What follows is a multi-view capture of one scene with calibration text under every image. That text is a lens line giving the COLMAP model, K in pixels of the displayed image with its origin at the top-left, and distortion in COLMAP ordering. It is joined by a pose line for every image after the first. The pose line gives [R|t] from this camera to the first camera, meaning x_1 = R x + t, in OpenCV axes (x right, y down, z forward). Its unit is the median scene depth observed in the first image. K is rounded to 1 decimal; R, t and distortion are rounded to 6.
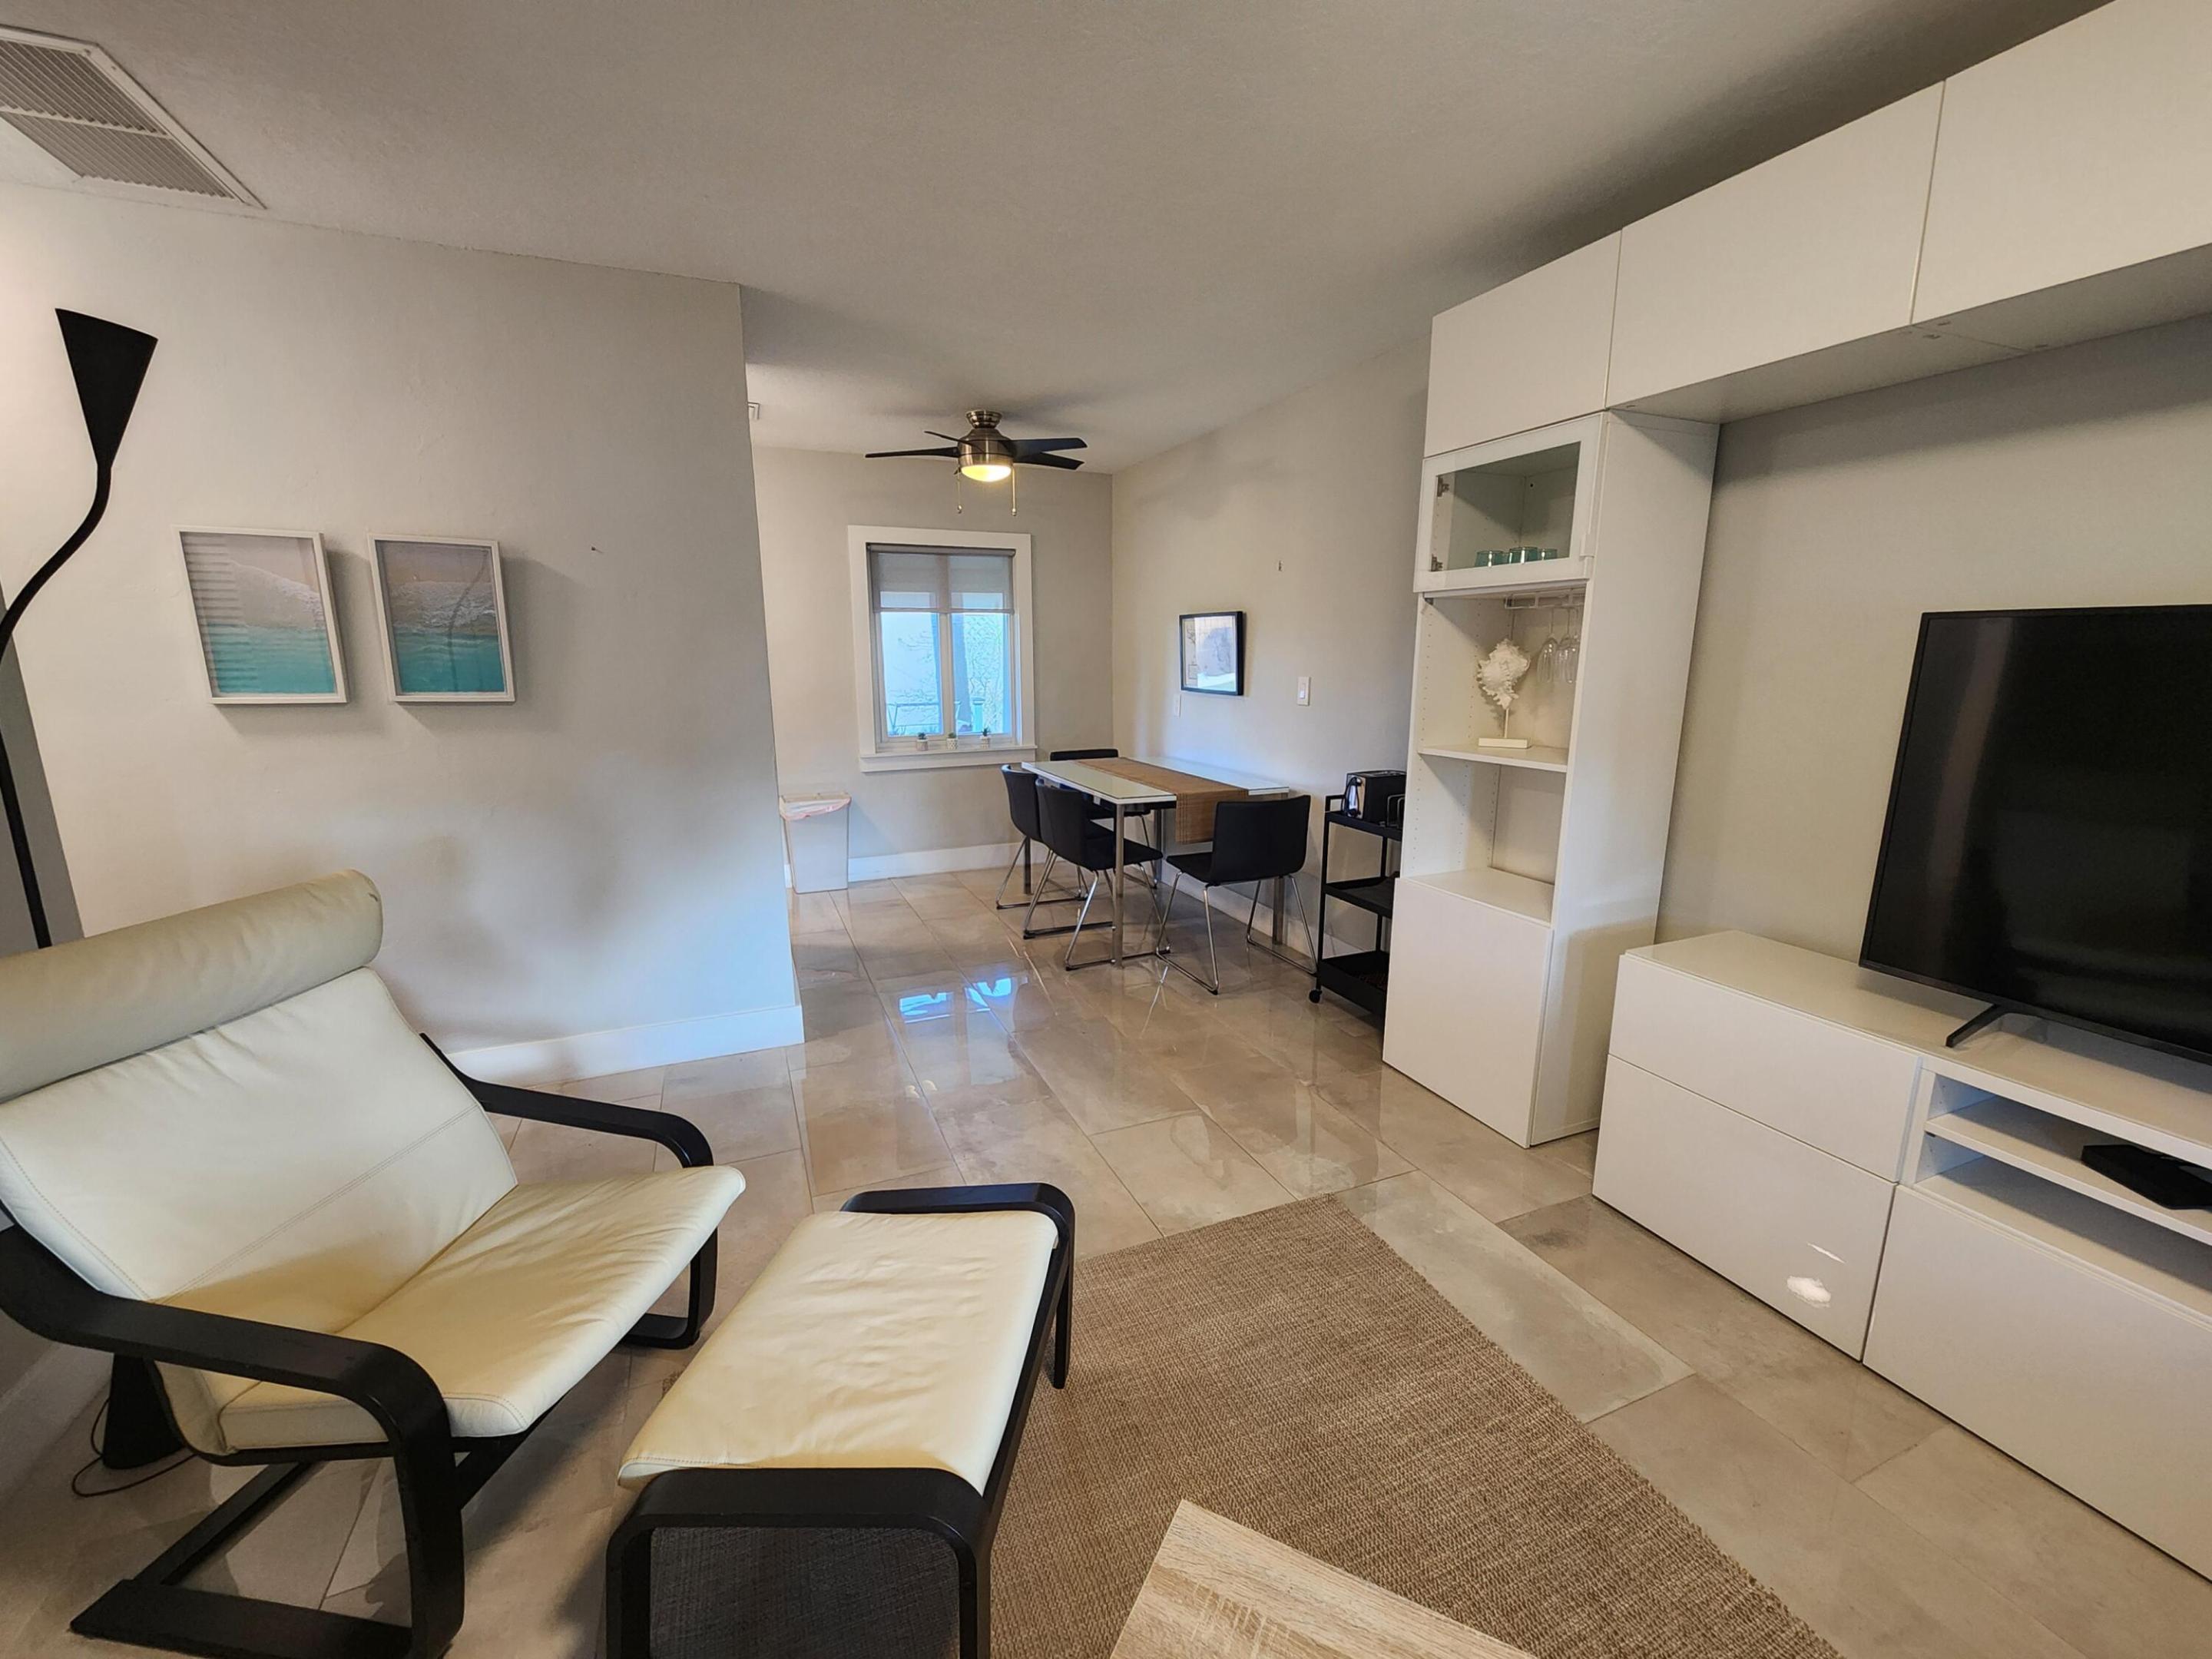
lens RADIAL K [[902.9, 0, 1088.7], [0, 902.9, 831.4], [0, 0, 1]] dist [-0.001699, -0.002339]
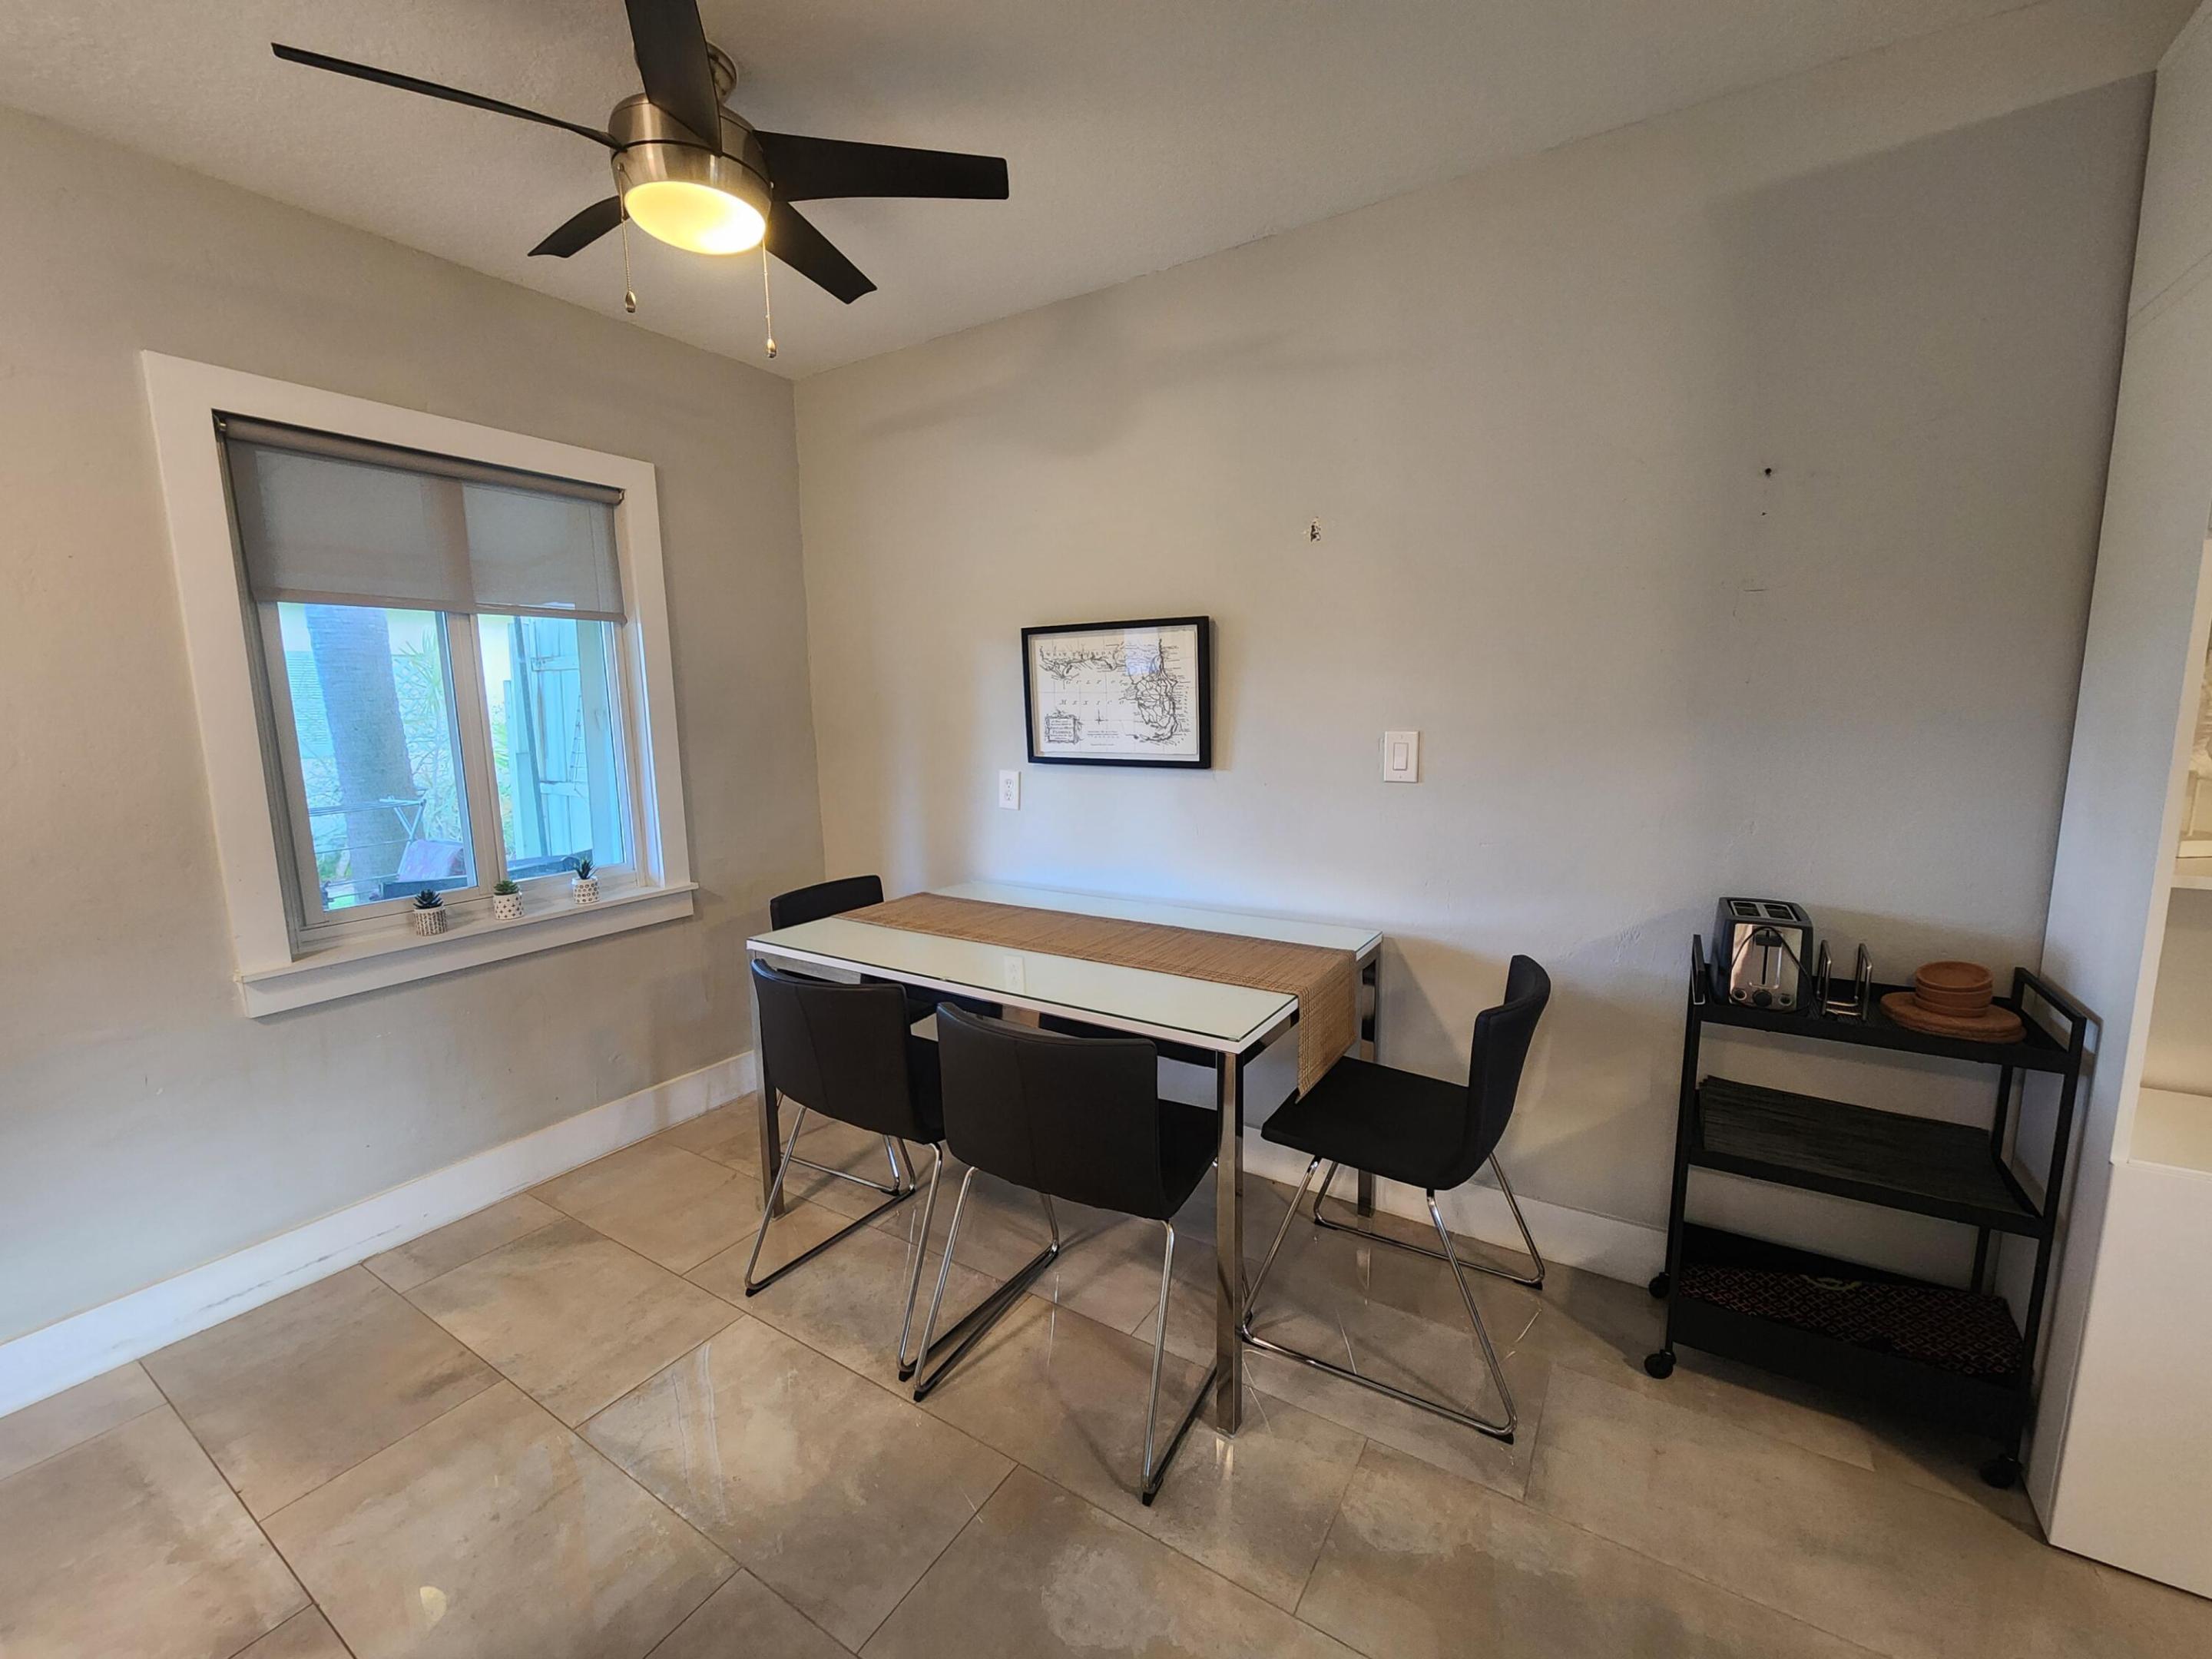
lens RADIAL K [[902.9, 0, 1100.3], [0, 902.9, 830.8], [0, 0, 1]] dist [-0.001699, -0.002339]
pose [[0.815167, -0.092480, 0.571795, -0.205232], [0.126314, 0.991795, -0.019669, -0.110368], [-0.565285, 0.088259, 0.820161, 0.587620]]
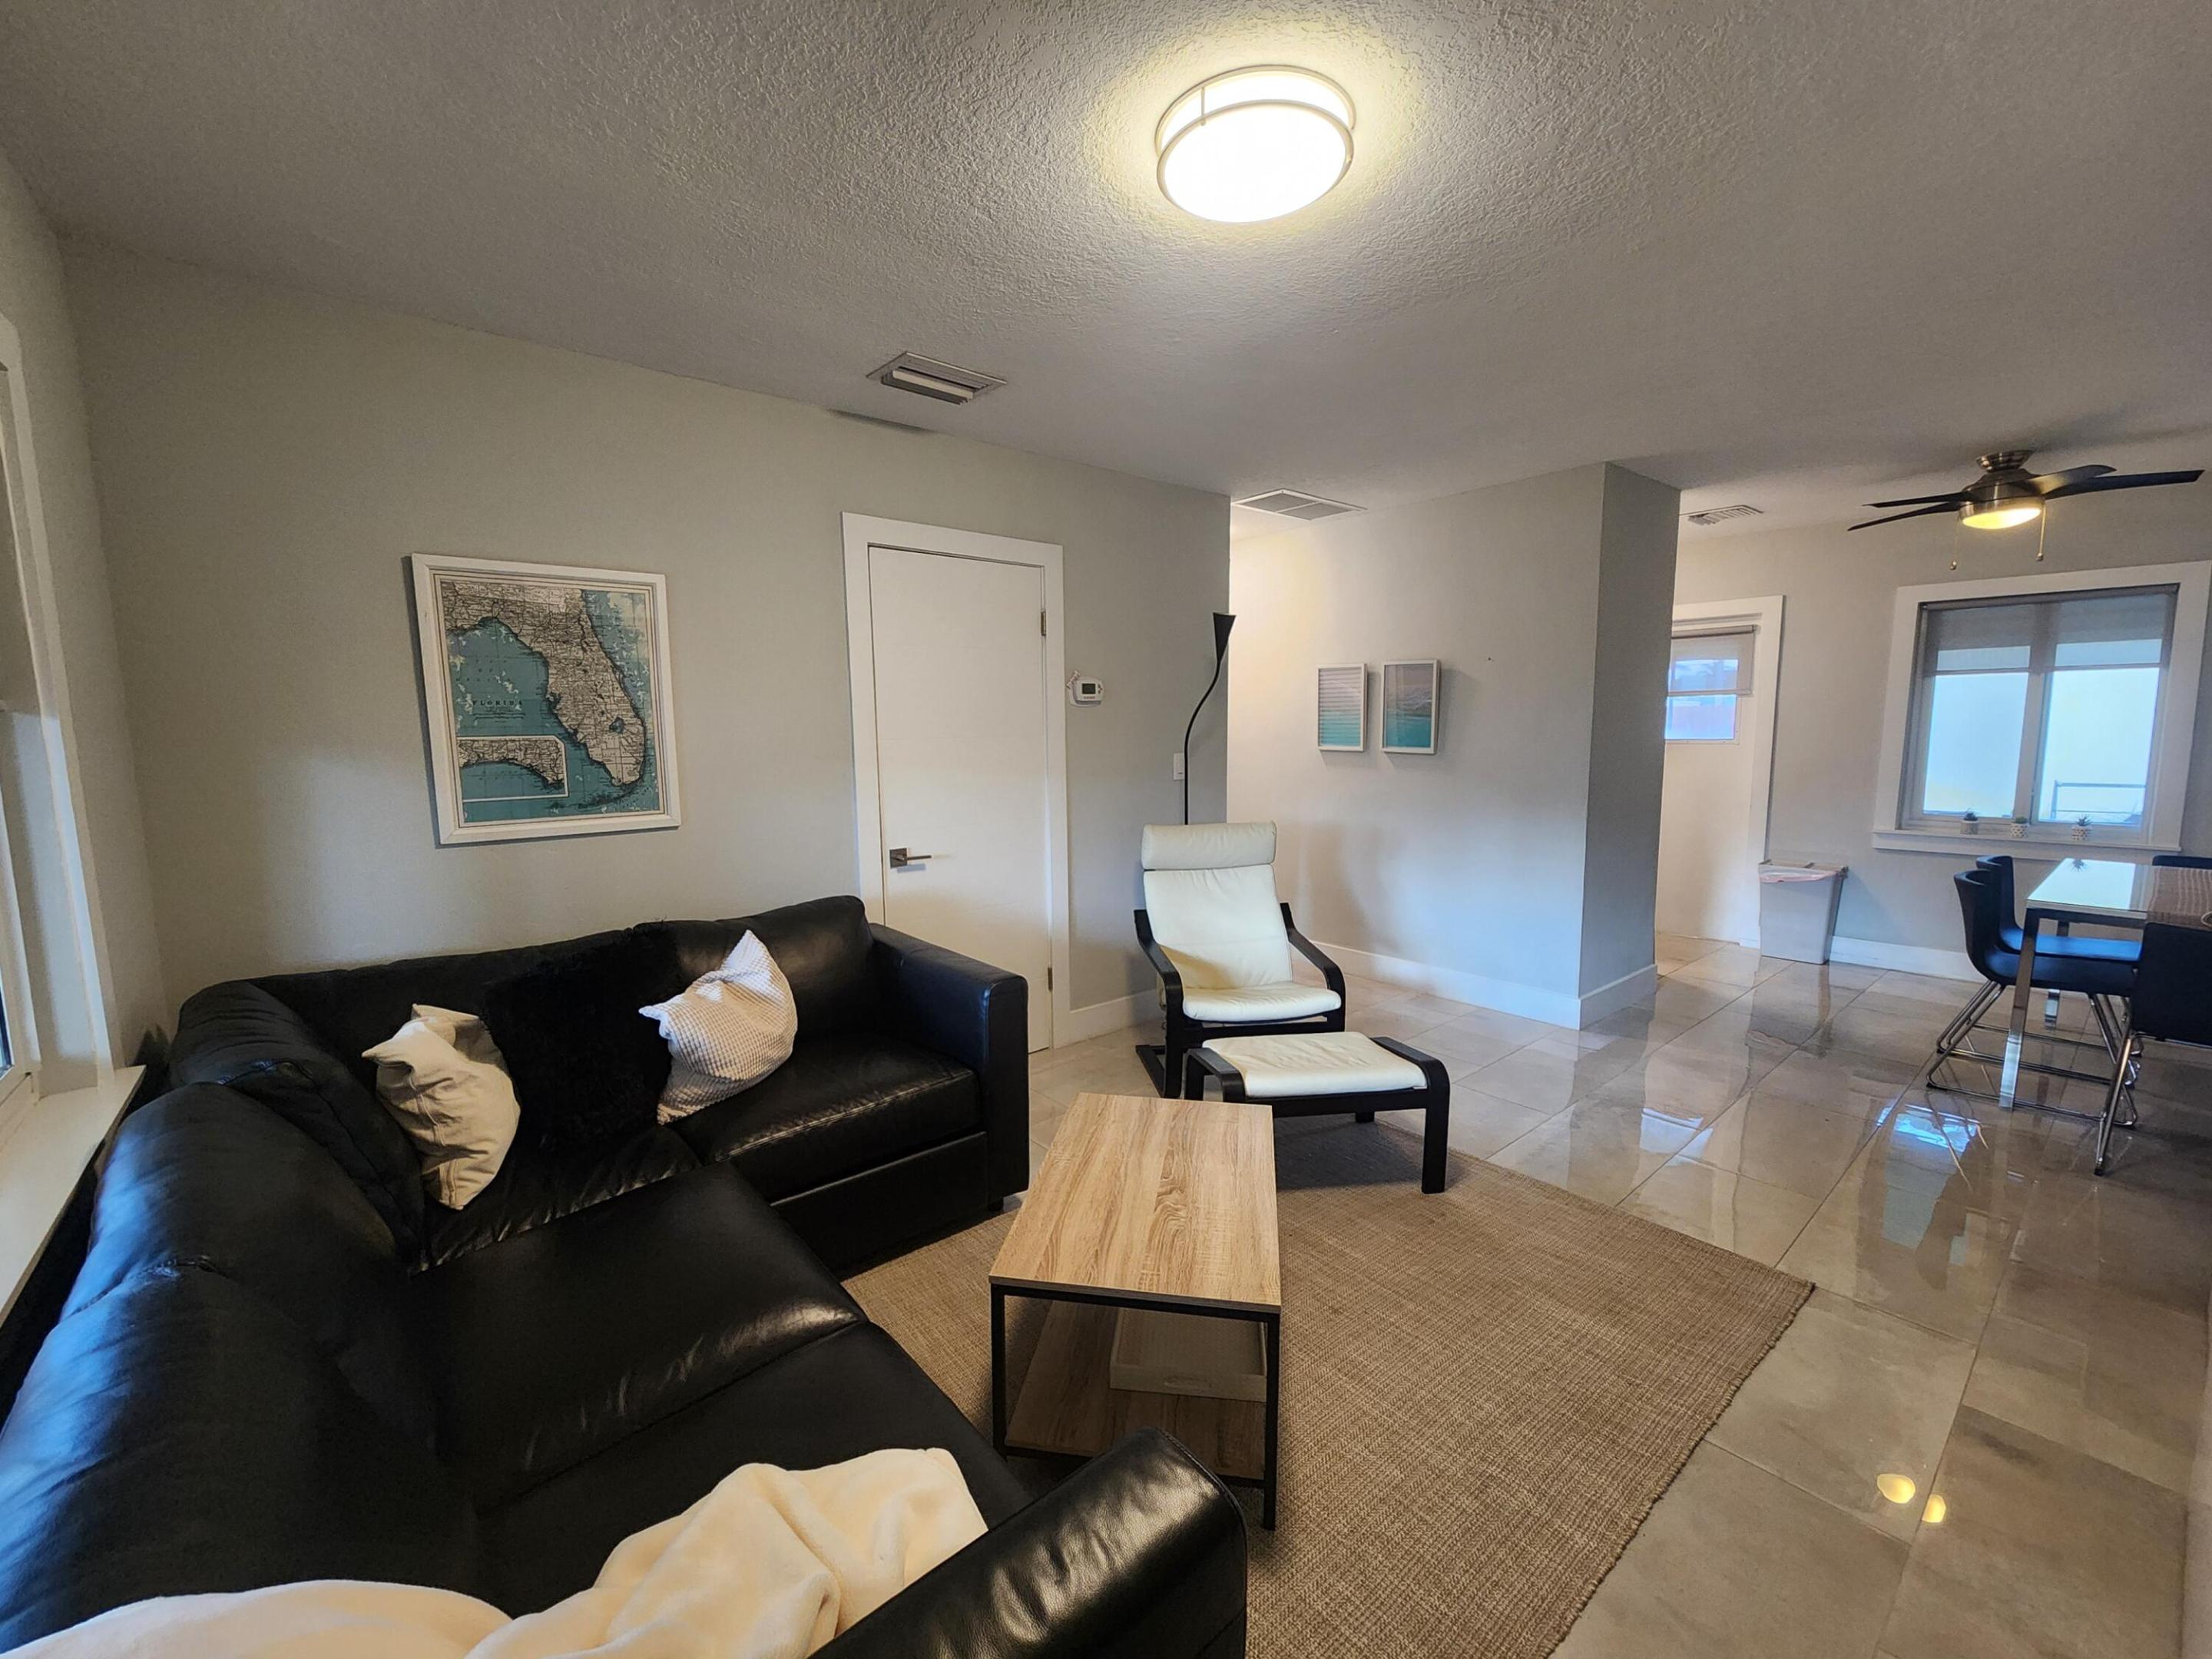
lens RADIAL K [[902.9, 0, 1096.0], [0, 902.9, 838.5], [0, 0, 1]] dist [-0.001699, -0.002339]
pose [[0.301809, 0.123538, -0.945331, 0.459109], [-0.176634, 0.981648, 0.071891, -0.000894], [0.936863, 0.145281, 0.318091, -0.051584]]
